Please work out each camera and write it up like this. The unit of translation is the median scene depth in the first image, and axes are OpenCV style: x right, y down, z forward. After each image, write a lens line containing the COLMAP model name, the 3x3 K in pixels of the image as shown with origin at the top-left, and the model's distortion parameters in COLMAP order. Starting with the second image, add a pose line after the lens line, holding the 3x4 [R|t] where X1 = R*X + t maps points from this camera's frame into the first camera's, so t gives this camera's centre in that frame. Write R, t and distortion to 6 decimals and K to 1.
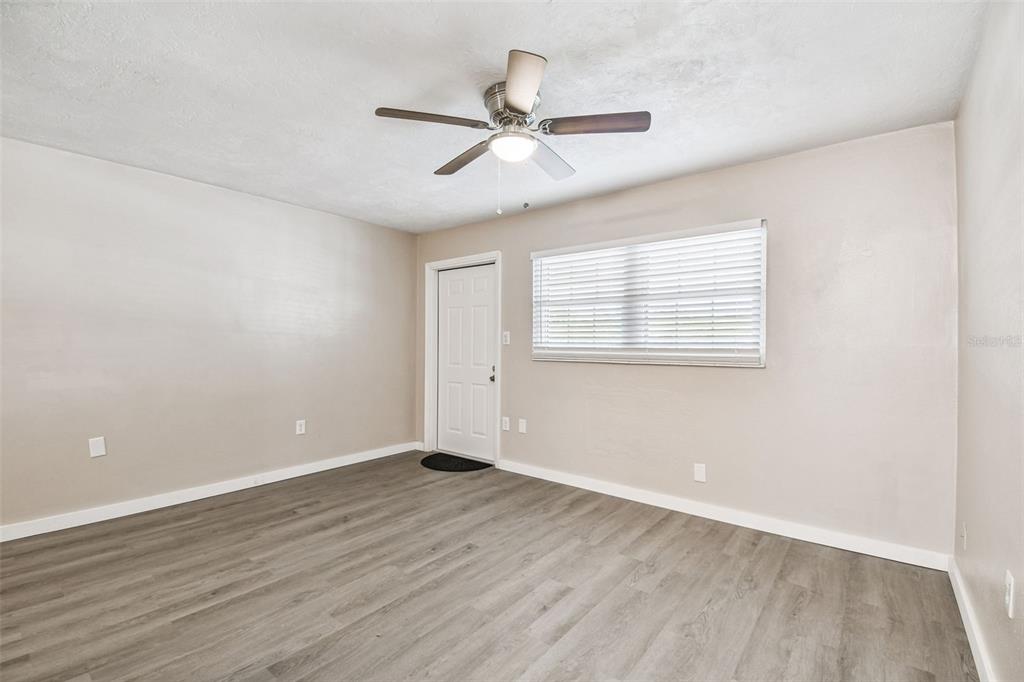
lens RADIAL K [[455.0, 0, 537.9], [0, 455.0, 338.3], [0, 0, 1]] dist [0.004971, -0.010456]
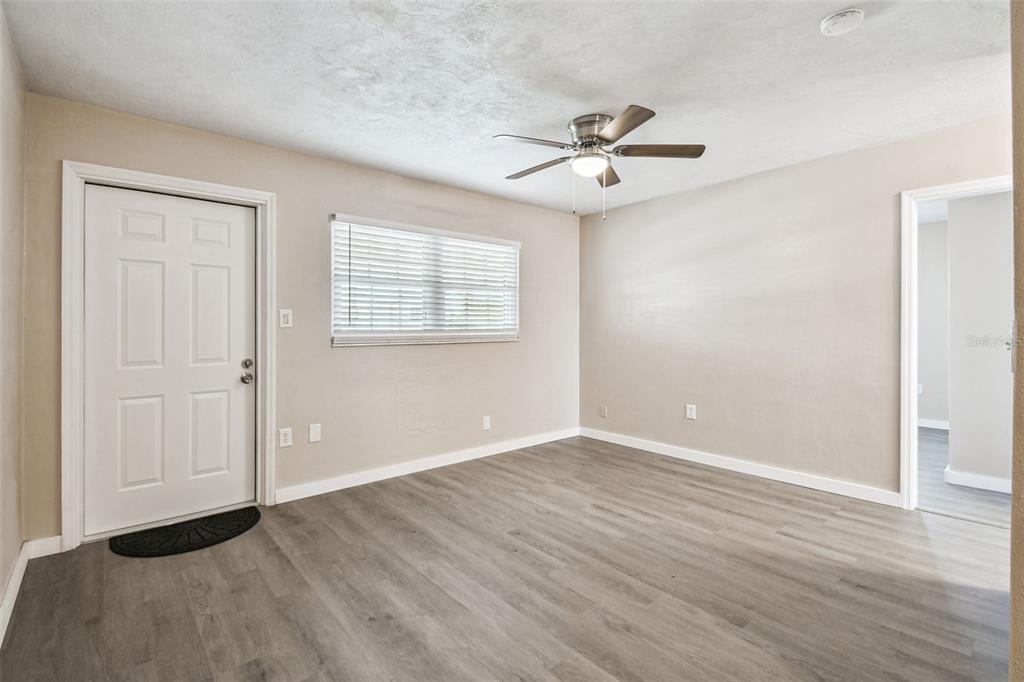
lens RADIAL K [[455.0, 0, 483.6], [0, 455.0, 331.2], [0, 0, 1]] dist [0.004971, -0.010456]
pose [[0.246547, -0.013764, 0.969033, -0.907318], [-0.005051, 0.999867, 0.015487, 0.008772], [-0.969118, -0.008713, 0.246445, 0.681719]]
